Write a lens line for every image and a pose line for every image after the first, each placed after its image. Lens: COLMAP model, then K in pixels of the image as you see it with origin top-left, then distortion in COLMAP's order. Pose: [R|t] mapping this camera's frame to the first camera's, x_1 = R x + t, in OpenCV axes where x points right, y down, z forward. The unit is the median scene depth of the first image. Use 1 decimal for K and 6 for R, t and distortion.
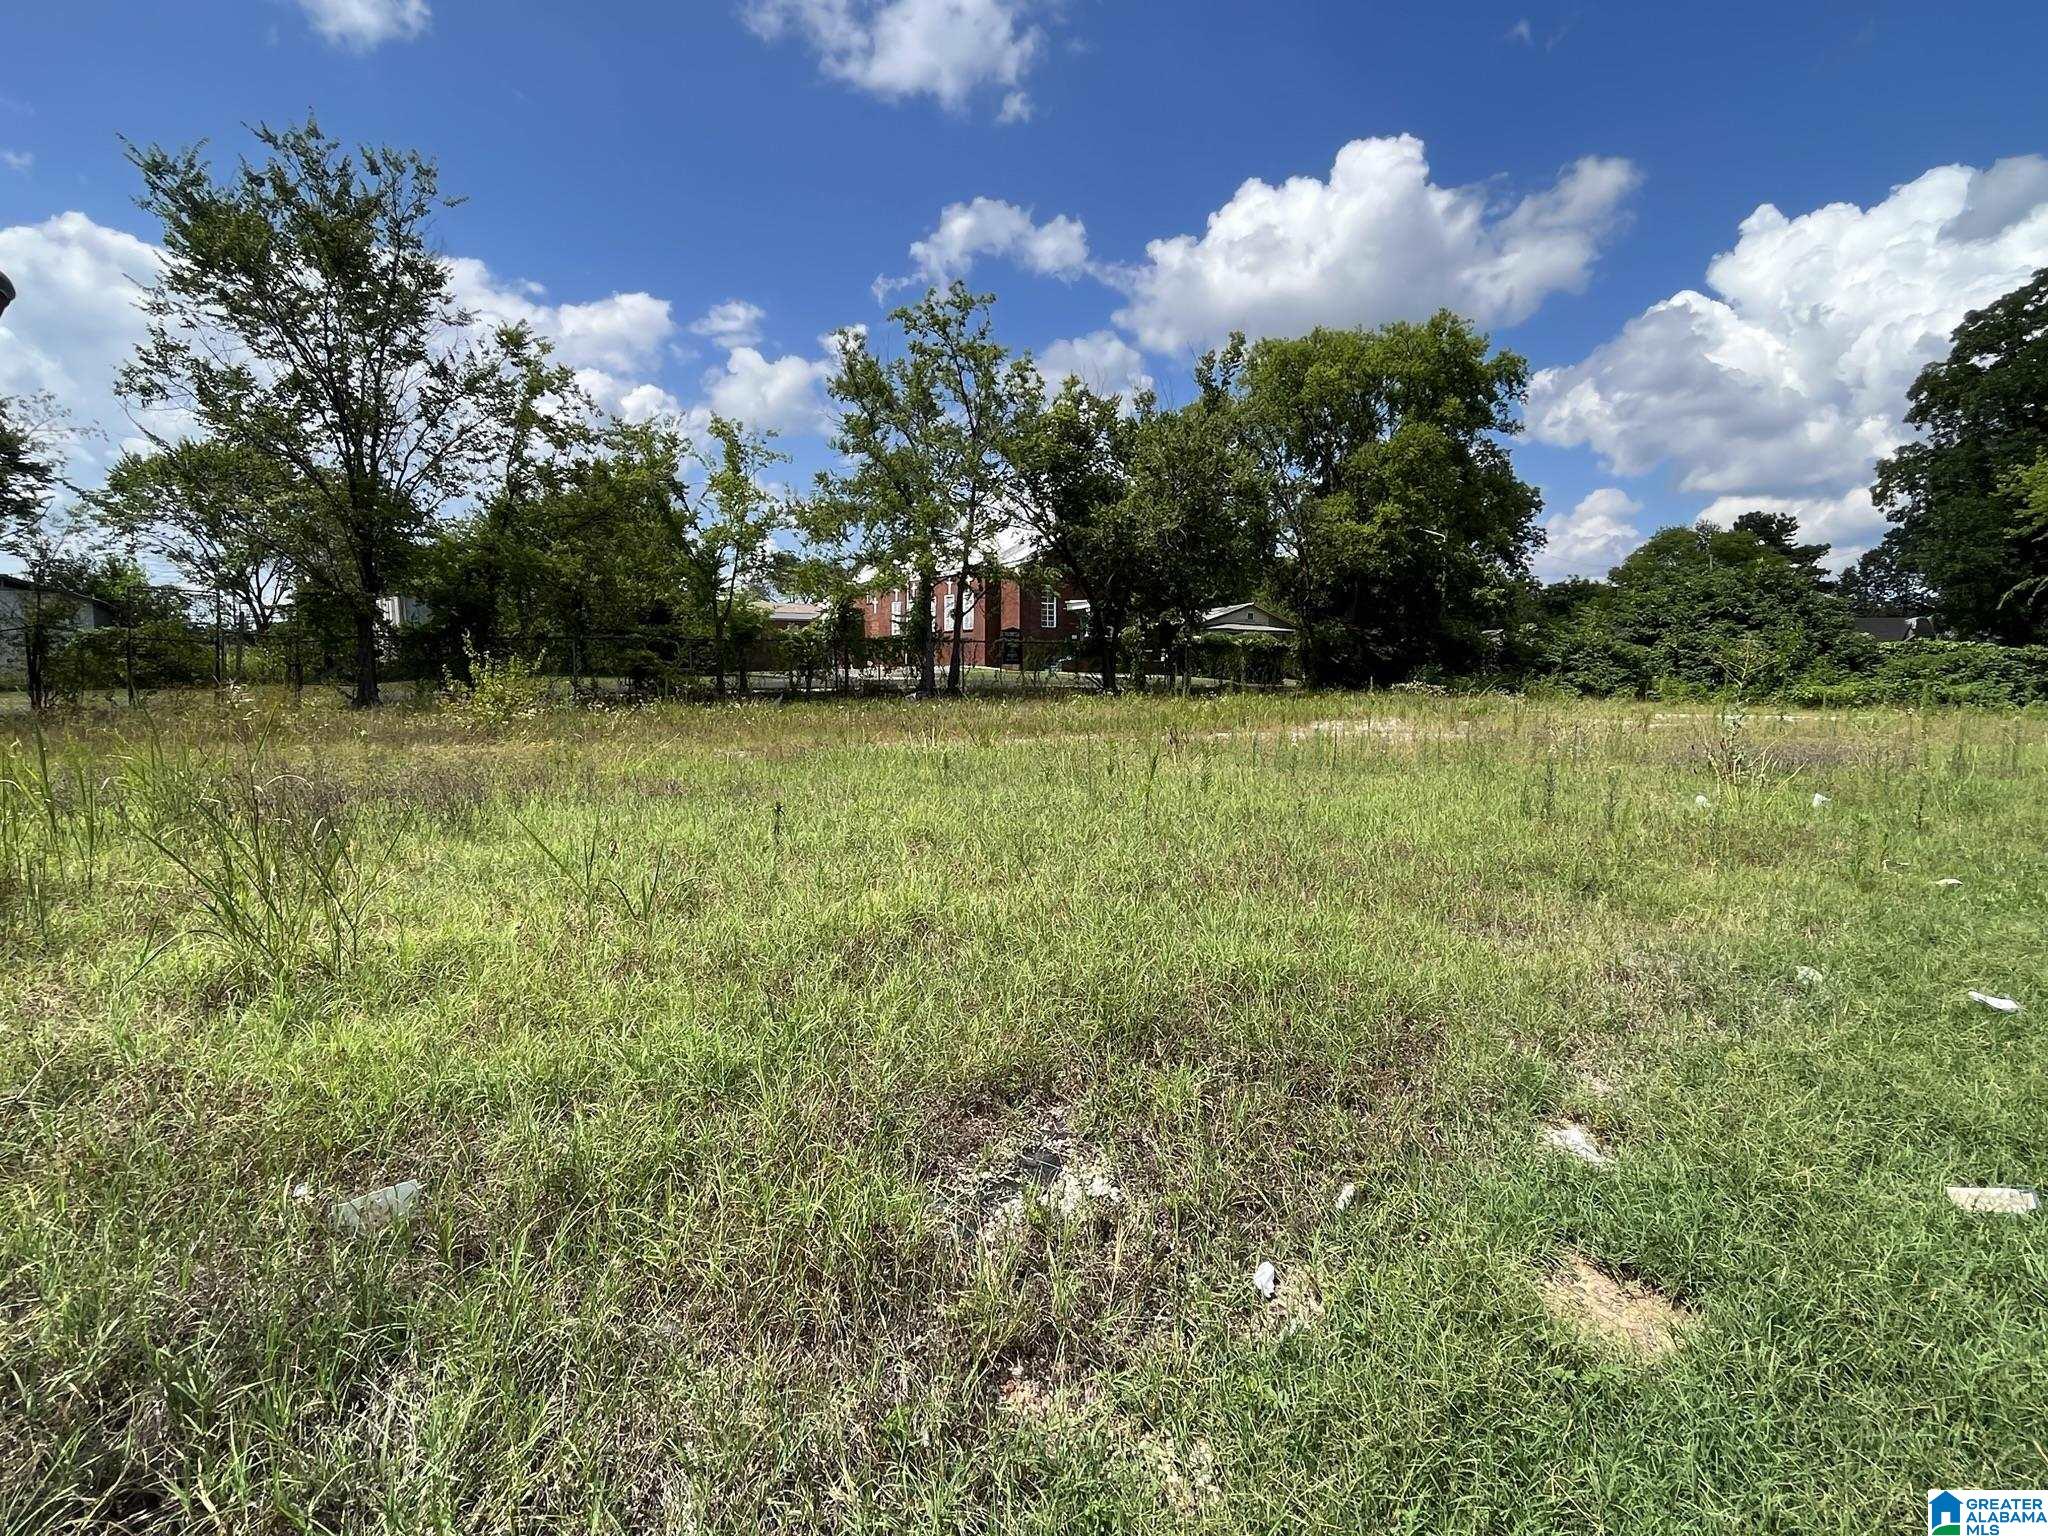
lens RADIAL K [[1054.8, 0, 1031.9], [0, 1054.8, 762.2], [0, 0, 1]] dist [-0.000908, -0.000920]
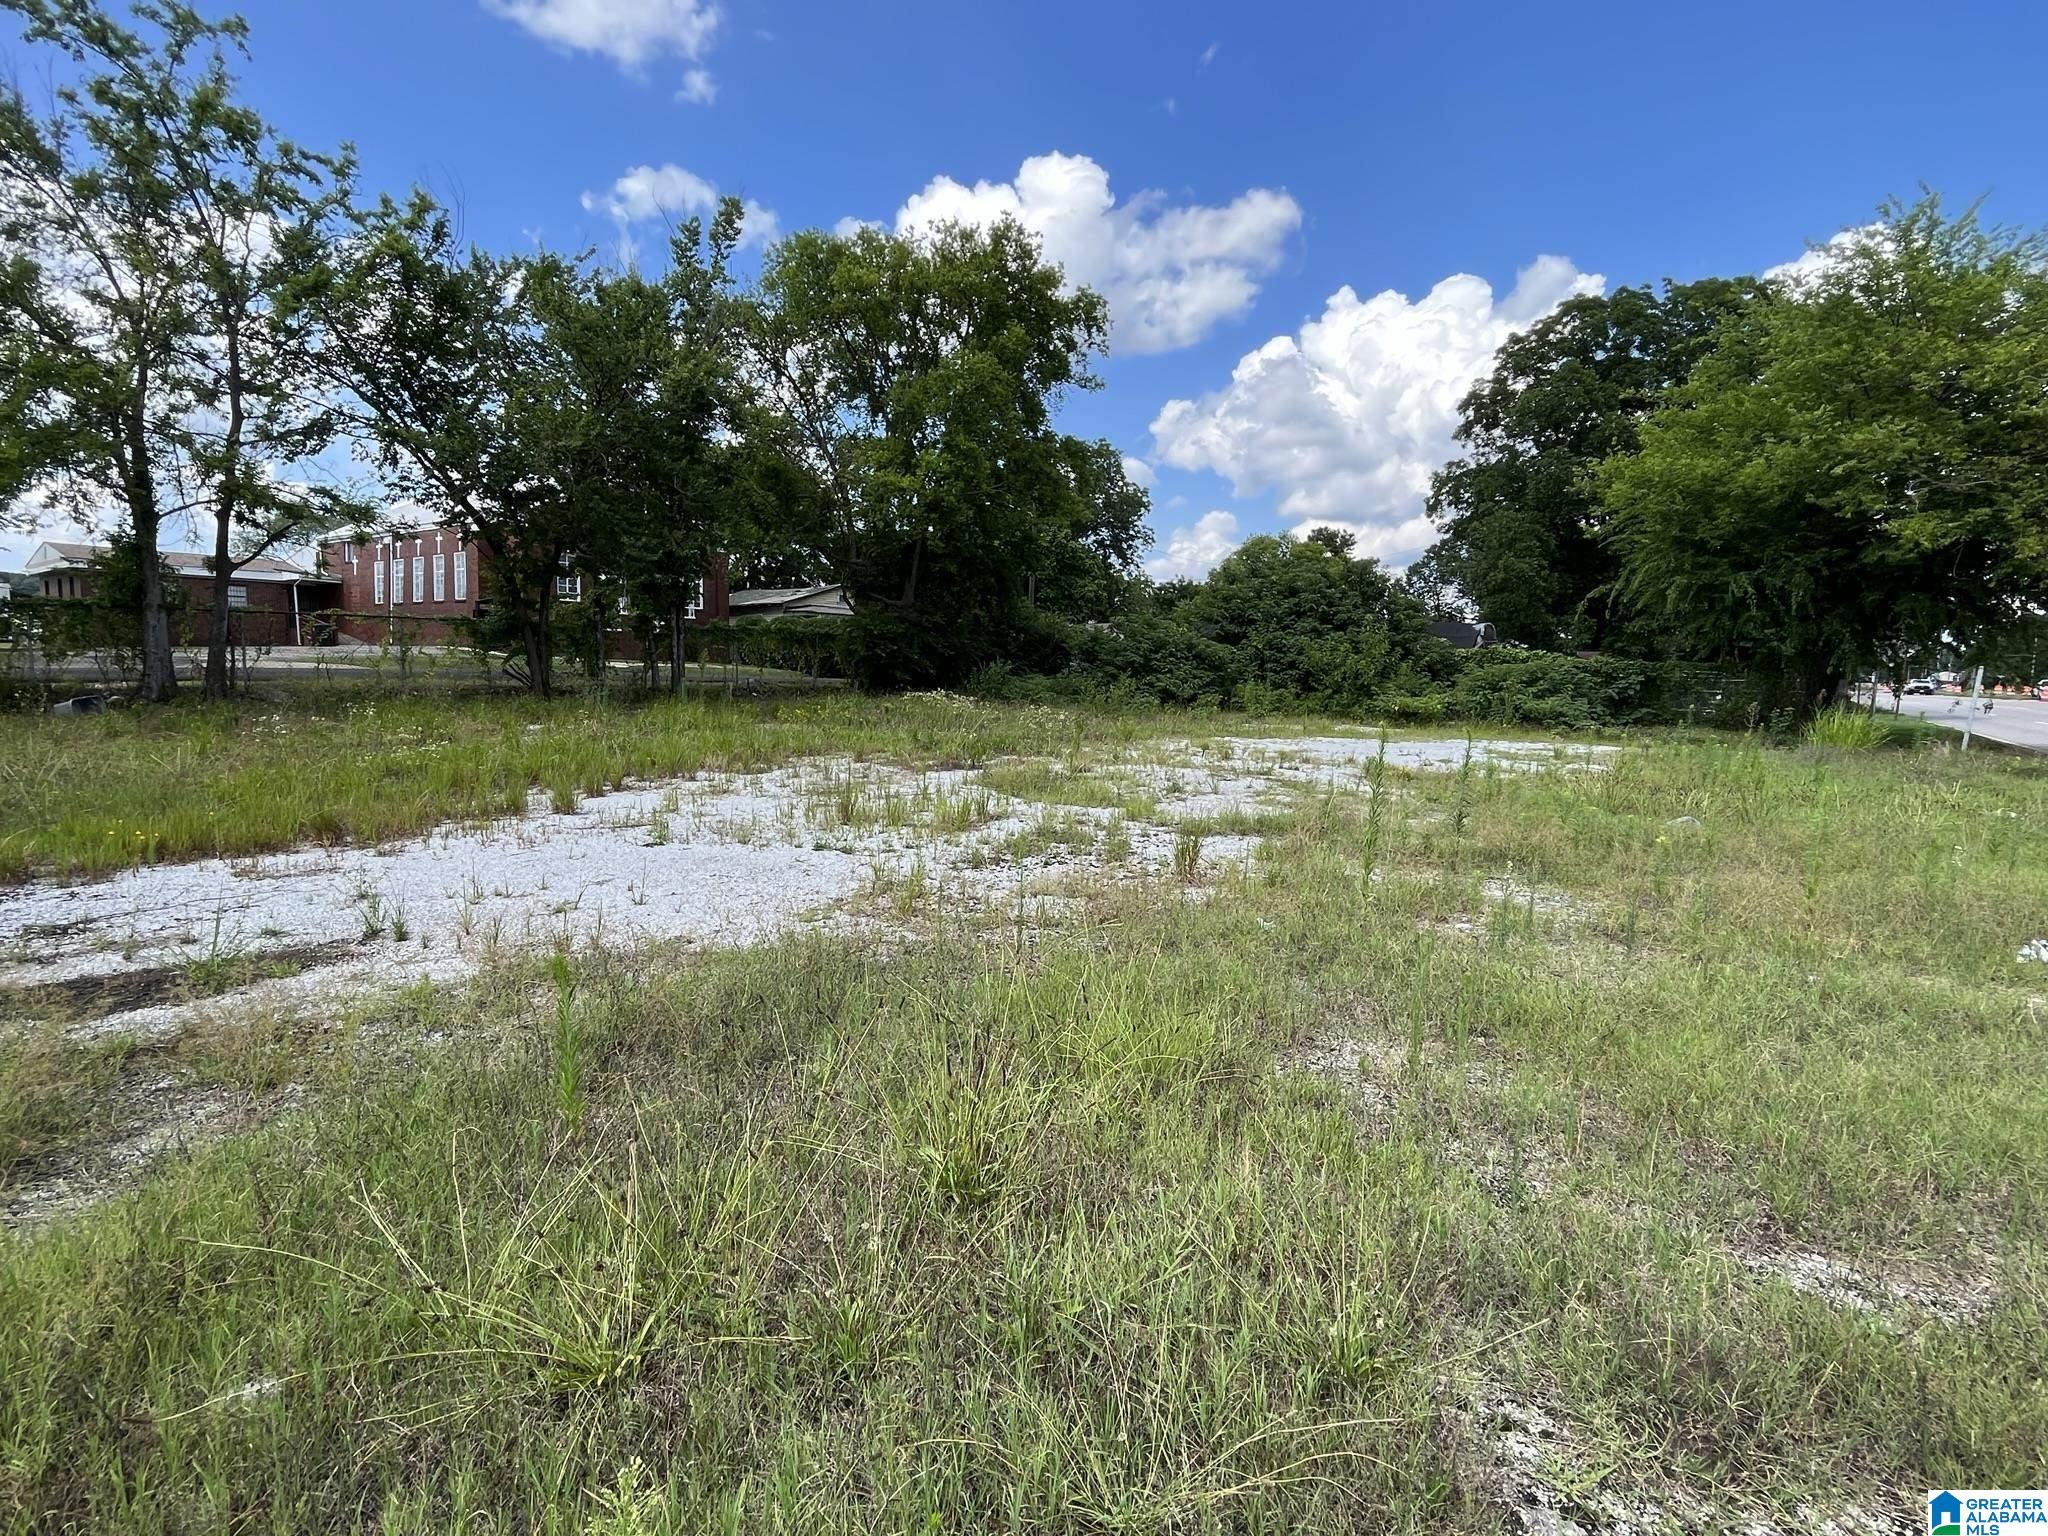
lens RADIAL K [[972.3, 0, 1024.0], [0, 972.3, 768.0], [0, 0, 1]] dist [-0.002730, -0.000234]
pose [[0.953009, -0.012515, 0.302682, 0.201581], [0.002931, 0.999481, 0.032096, -0.041070], [-0.302927, -0.029700, 0.952551, 0.327575]]
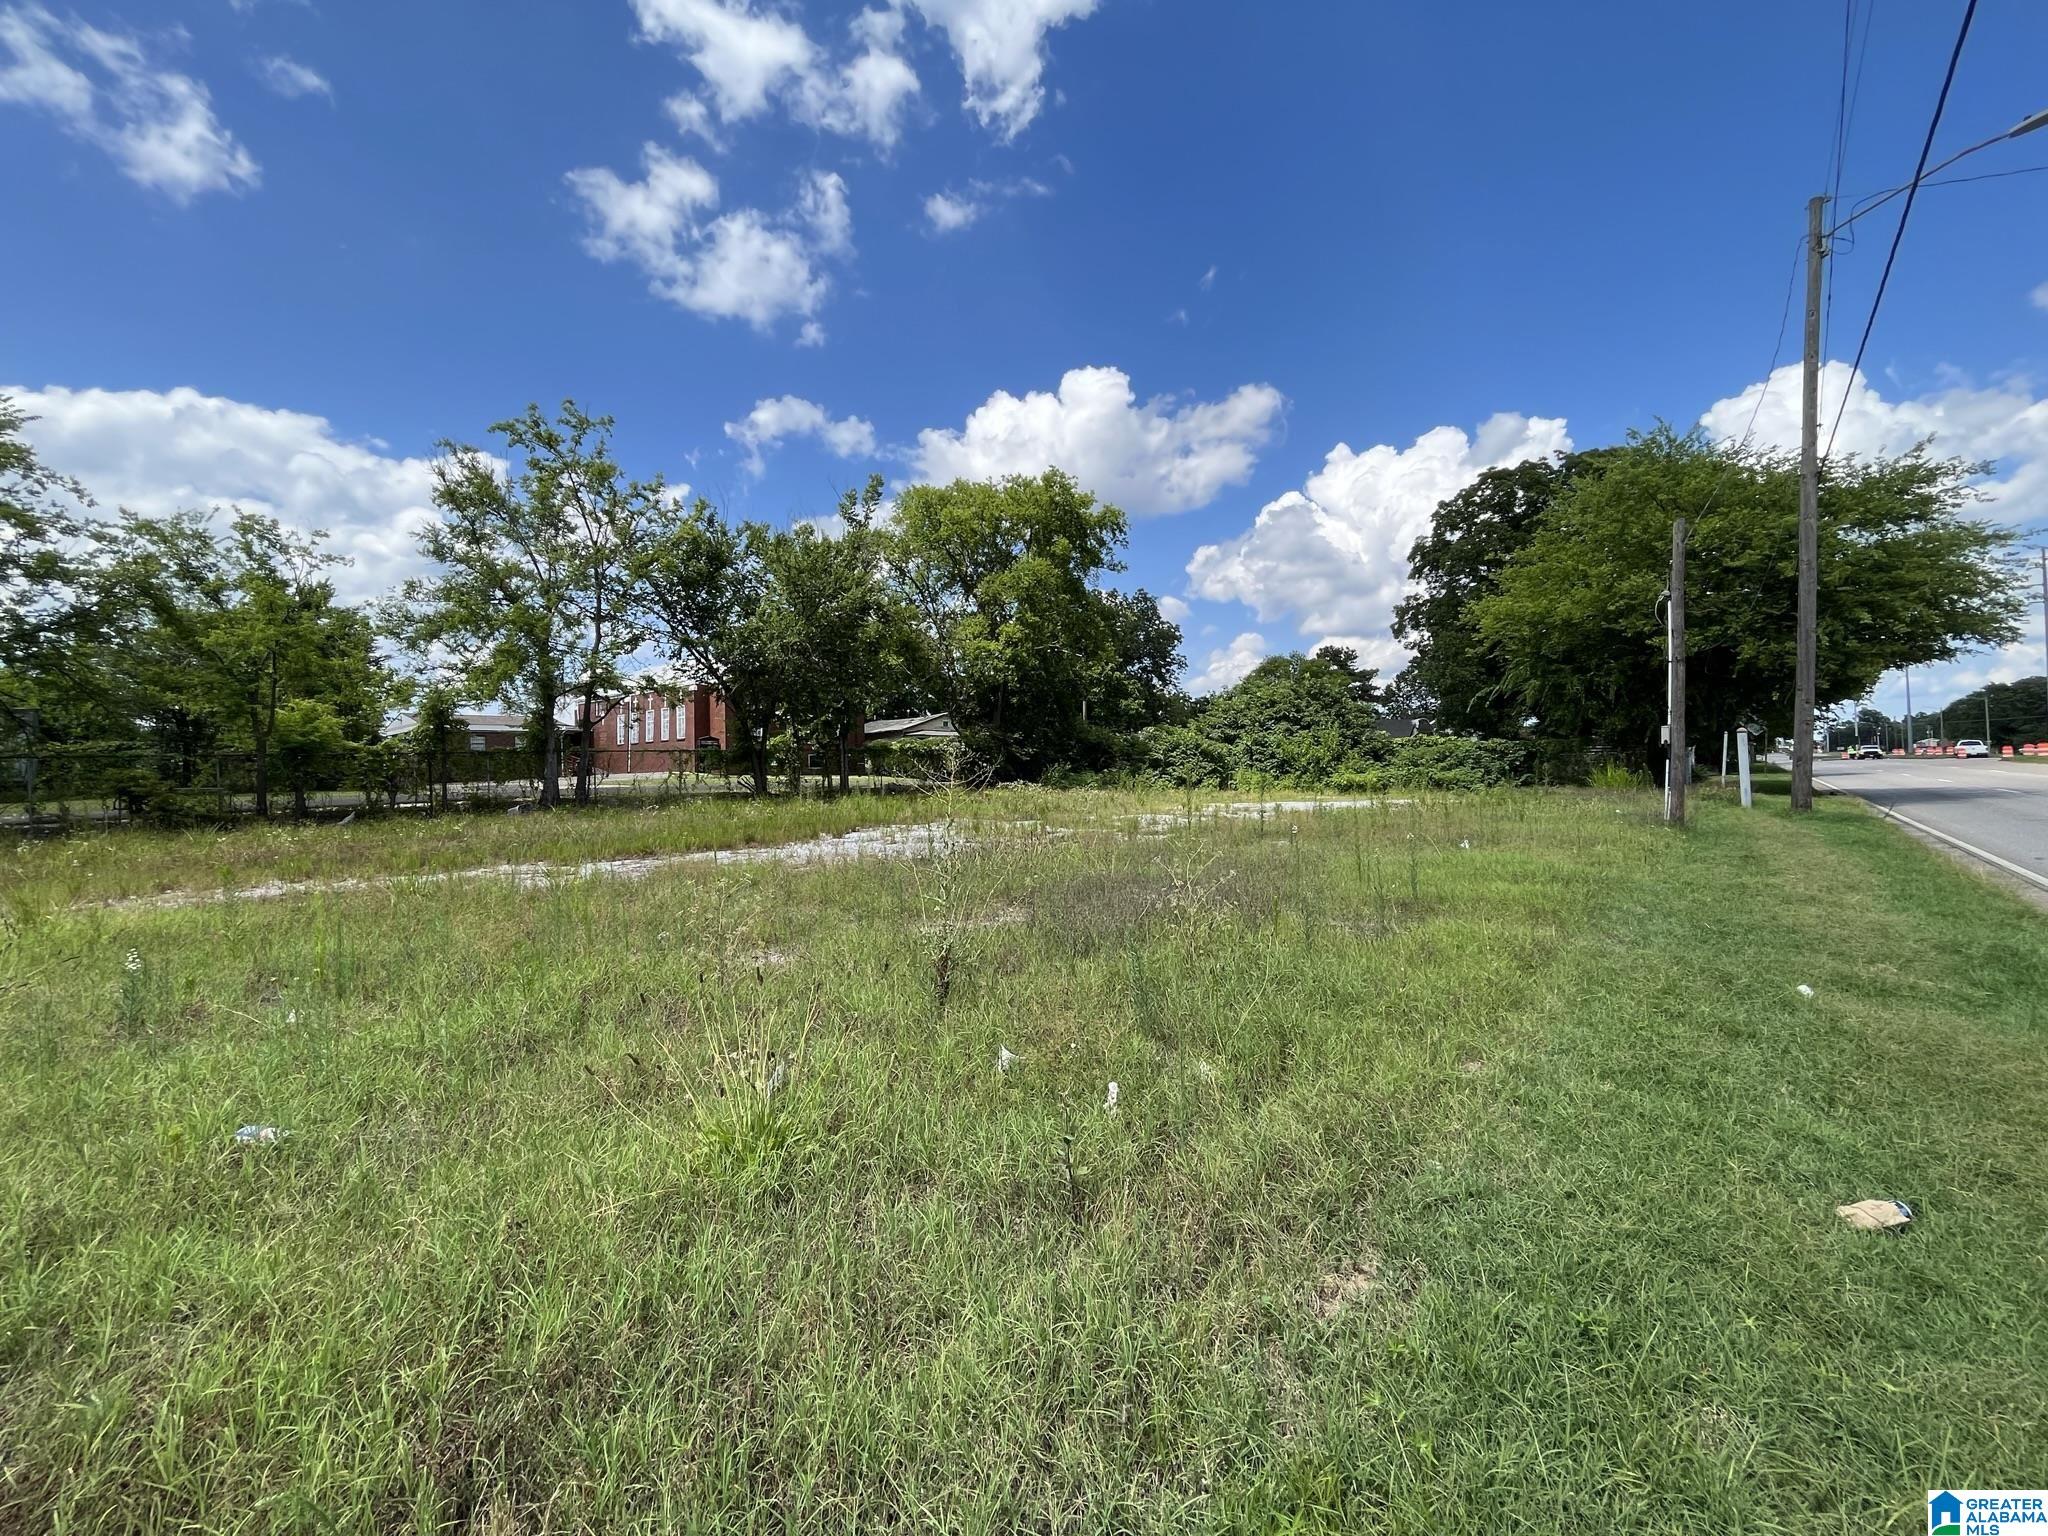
lens RADIAL K [[840.9, 0, 1024.6], [0, 840.9, 762.5], [0, 0, 1]] dist [0.001442, 0.000147]
pose [[0.972787, -0.021635, 0.230689, 0.151562], [0.043076, 0.995161, -0.088312, -0.015889], [-0.227662, 0.095846, 0.969012, 0.134890]]
